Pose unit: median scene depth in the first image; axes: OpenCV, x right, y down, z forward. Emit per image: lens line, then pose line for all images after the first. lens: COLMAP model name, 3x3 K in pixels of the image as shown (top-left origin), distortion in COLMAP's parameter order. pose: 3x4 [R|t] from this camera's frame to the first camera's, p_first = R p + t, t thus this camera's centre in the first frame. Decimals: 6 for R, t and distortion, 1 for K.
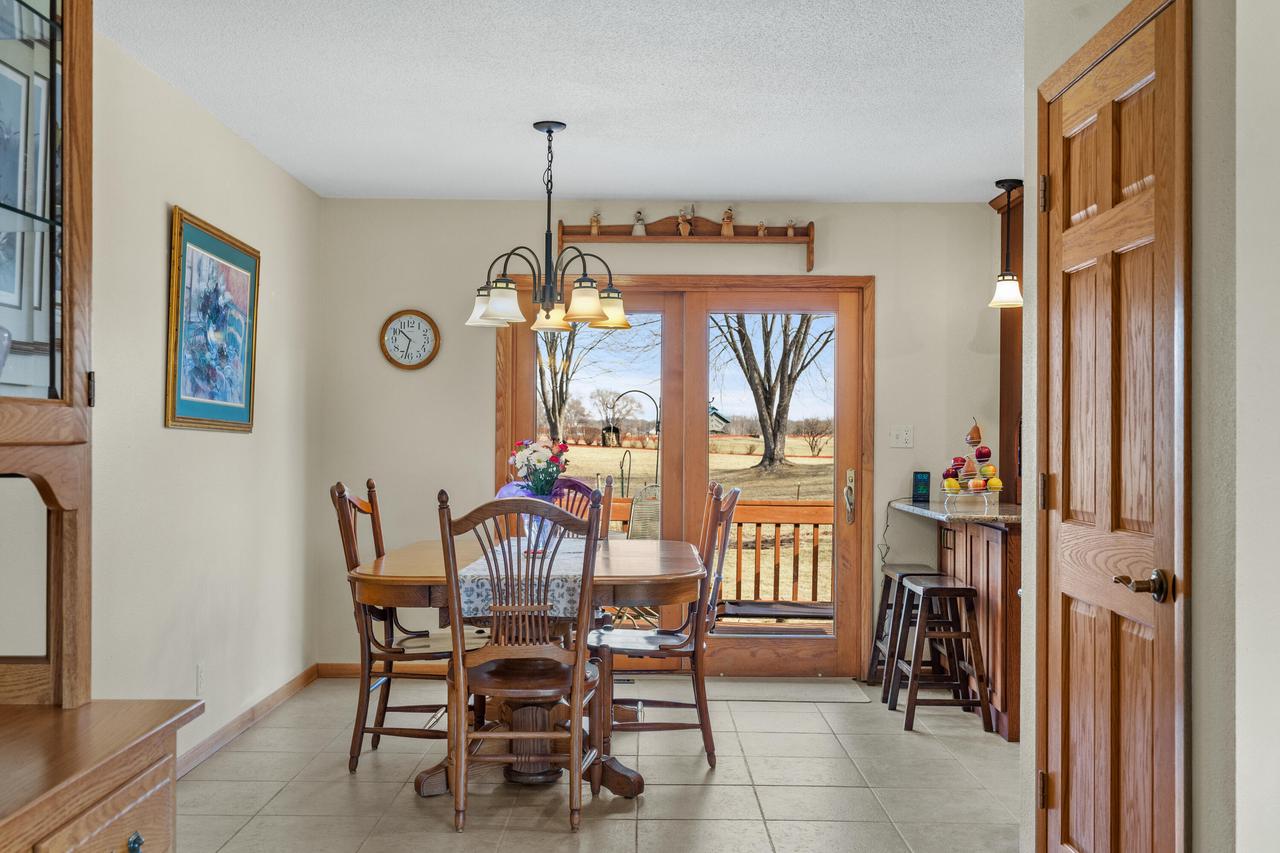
lens RADIAL K [[1270.0, 0, 640.0], [0, 1270.0, 426.5], [0, 0, 1]] dist [0.008799, 0.001299]
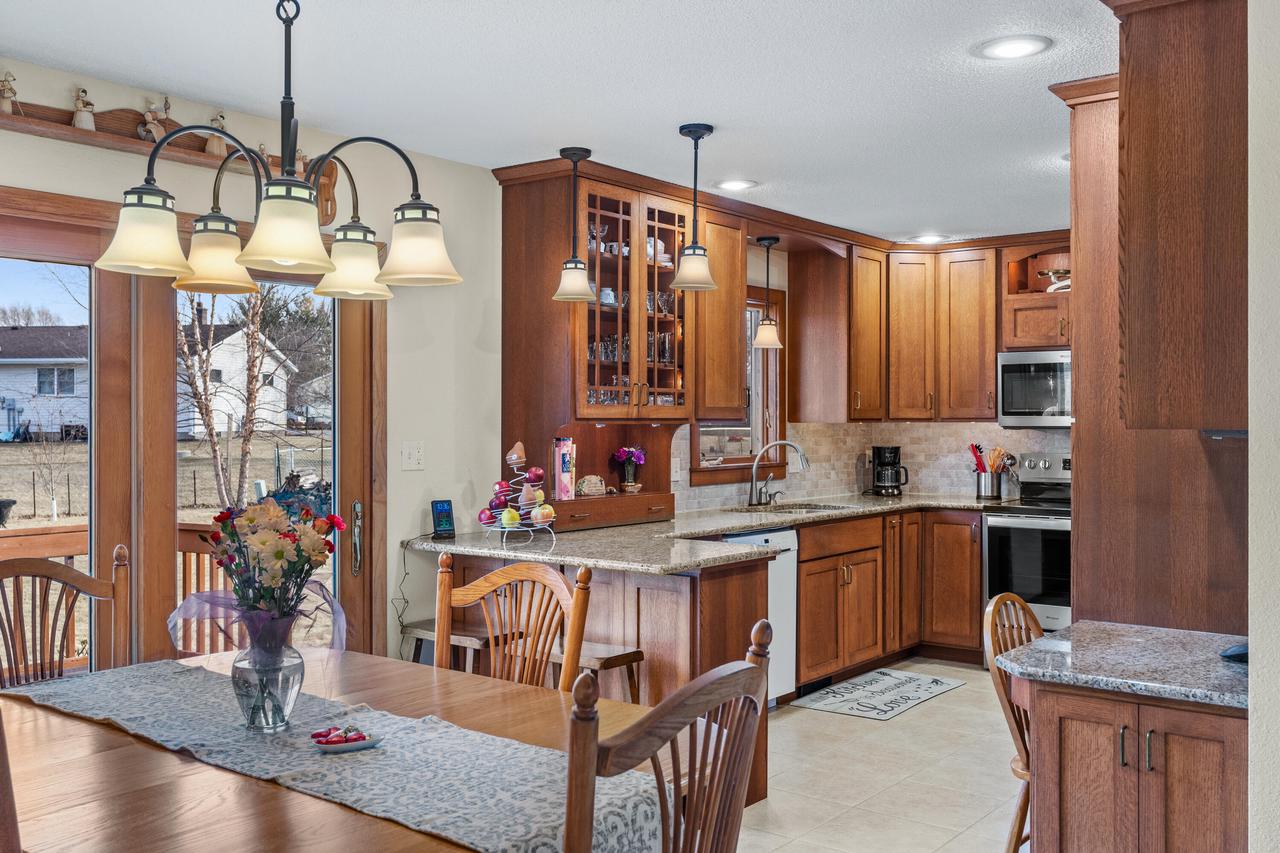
lens RADIAL K [[1165.8, 0, 640.0], [0, 1165.8, 426.5], [0, 0, 1]] dist [-0.004842, 0.003130]
pose [[0.600284, -0.011635, 0.799702, -0.280320], [-0.007252, 0.999774, 0.019990, -0.025441], [-0.799754, -0.017799, 0.600064, 0.467245]]
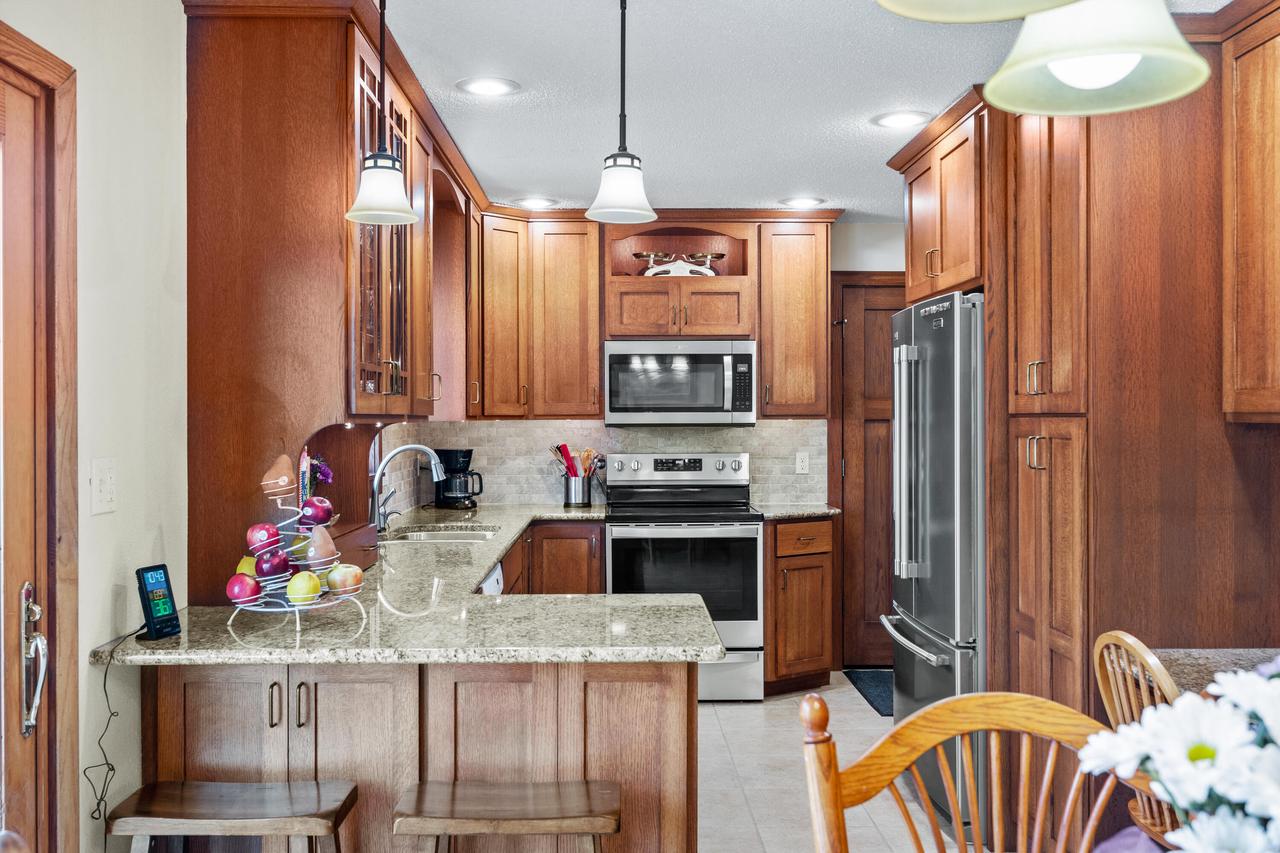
lens RADIAL K [[1165.8, 0, 640.0], [0, 1165.8, 426.5], [0, 0, 1]] dist [-0.004842, 0.003130]
pose [[-0.029626, -0.014606, 0.999454, -0.172379], [-0.011619, 0.999831, 0.014267, -0.018561], [-0.999494, -0.011190, -0.029790, 0.845491]]
